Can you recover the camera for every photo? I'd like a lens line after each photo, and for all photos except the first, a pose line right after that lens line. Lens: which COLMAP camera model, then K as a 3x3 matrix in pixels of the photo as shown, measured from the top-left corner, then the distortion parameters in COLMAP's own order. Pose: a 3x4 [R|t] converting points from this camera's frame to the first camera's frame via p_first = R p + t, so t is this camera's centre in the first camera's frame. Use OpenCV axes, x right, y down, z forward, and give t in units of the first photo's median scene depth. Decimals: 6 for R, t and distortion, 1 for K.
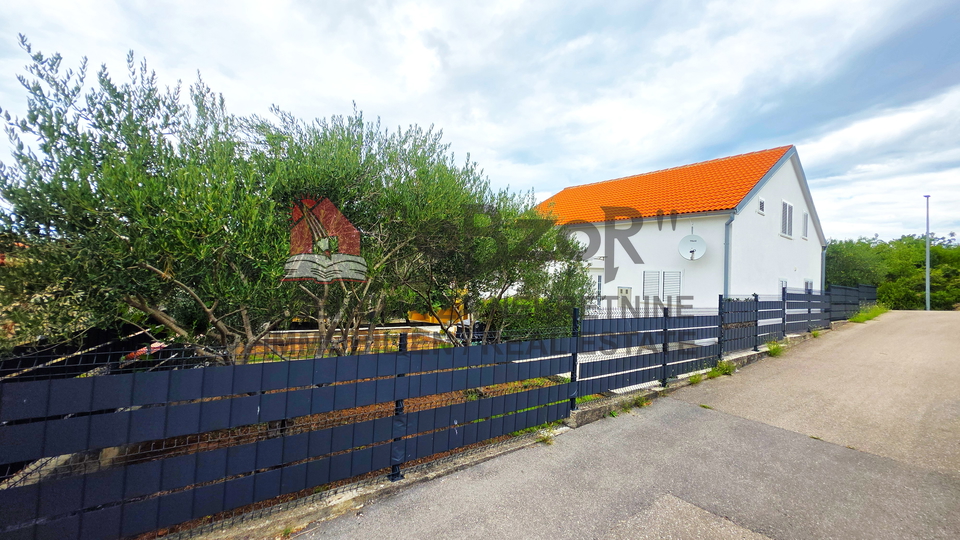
lens RADIAL K [[391.9, 0, 485.7], [0, 391.9, 262.8], [0, 0, 1]] dist [0.000966, 0.000097]
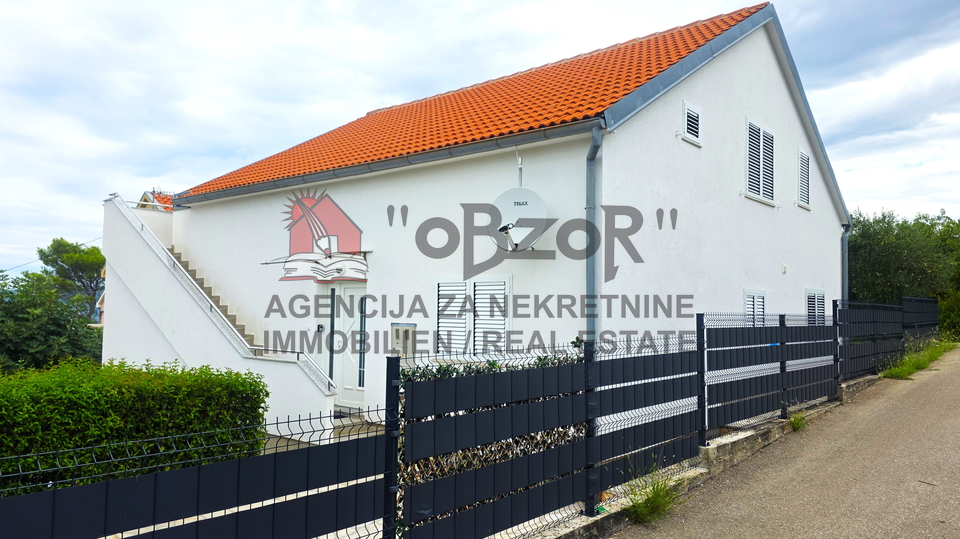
lens RADIAL K [[691.5, 0, 480.9], [0, 691.5, 286.6], [0, 0, 1]] dist [0.006003, 0.002785]
pose [[0.982081, -0.036712, 0.184851, 0.324168], [0.035672, 0.999323, 0.008949, 0.017821], [-0.185054, -0.002195, 0.982726, 0.292252]]
